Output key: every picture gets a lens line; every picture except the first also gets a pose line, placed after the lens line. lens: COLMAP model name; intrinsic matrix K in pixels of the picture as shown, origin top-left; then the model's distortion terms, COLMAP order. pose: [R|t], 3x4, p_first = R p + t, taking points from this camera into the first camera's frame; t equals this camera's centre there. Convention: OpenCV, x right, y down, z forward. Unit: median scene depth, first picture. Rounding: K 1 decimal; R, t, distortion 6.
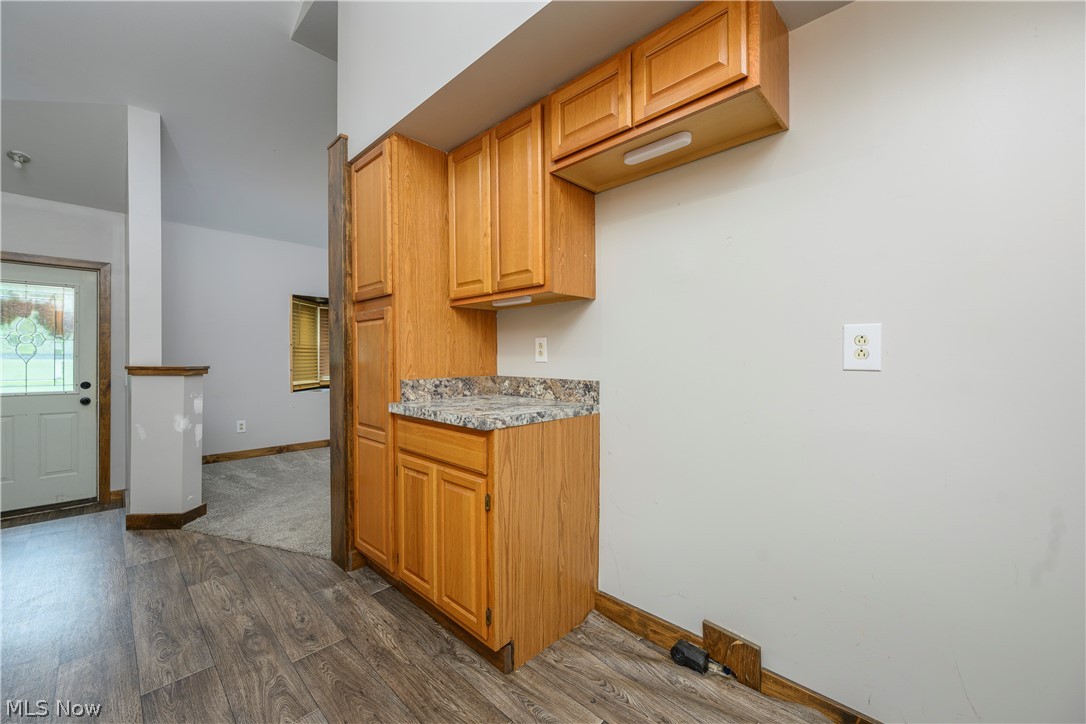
lens RADIAL K [[430.6, 0, 546.4], [0, 430.6, 357.3], [0, 0, 1]] dist [0.001809, 0.000894]
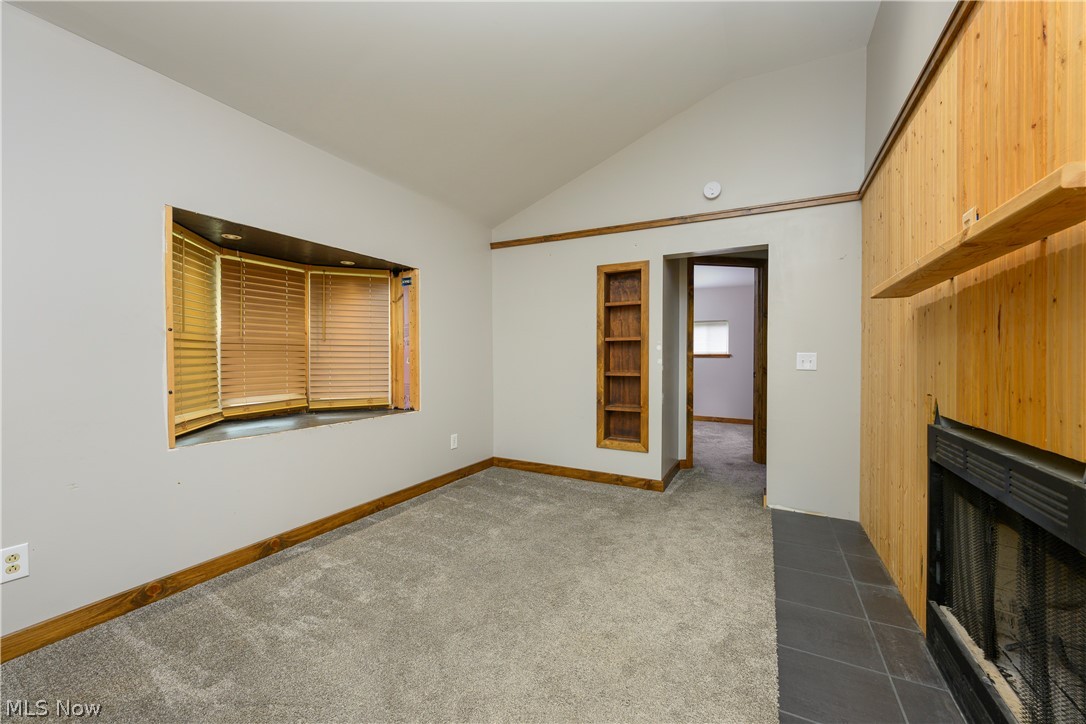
lens RADIAL K [[430.6, 0, 538.7], [0, 430.6, 359.4], [0, 0, 1]] dist [0.001809, 0.000894]
pose [[0.961684, -0.000537, 0.274160, -0.337045], [-0.000003, 0.999998, 0.001969, -0.000999], [-0.274161, -0.001894, 0.961682, 0.467802]]
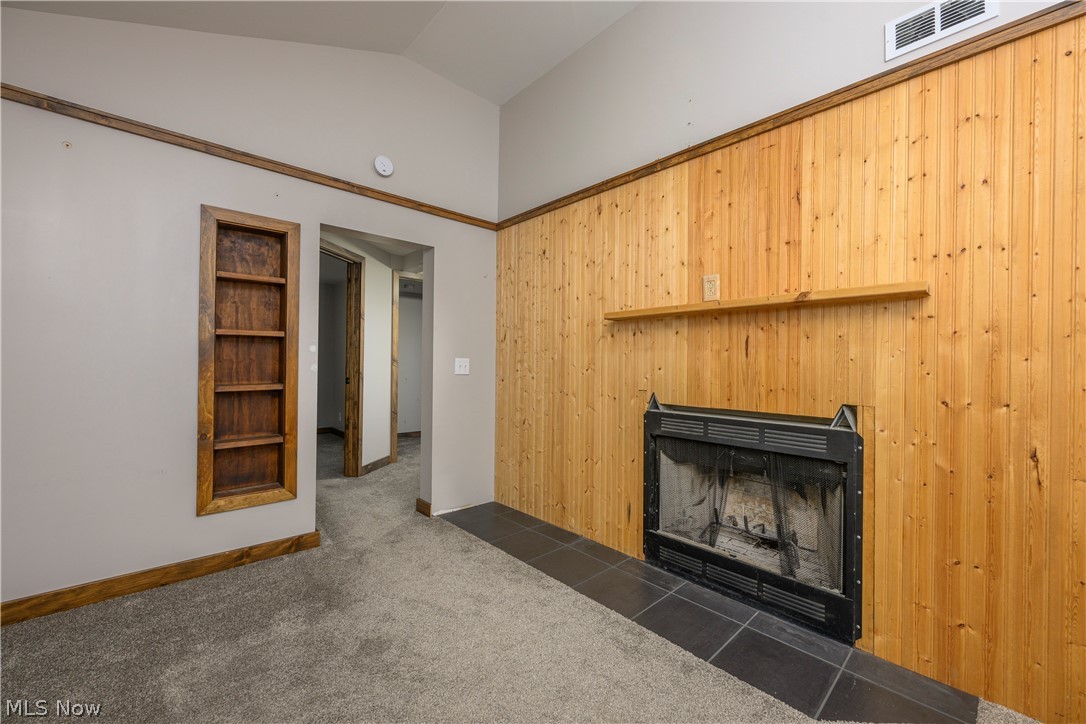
lens RADIAL K [[430.6, 0, 543.0], [0, 430.6, 359.8], [0, 0, 1]] dist [0.001809, 0.000894]
pose [[0.064498, 0.005749, 0.997901, -0.435463], [-0.004111, 0.999976, -0.005495, -0.003439], [-0.997909, -0.003748, 0.064520, 0.754291]]
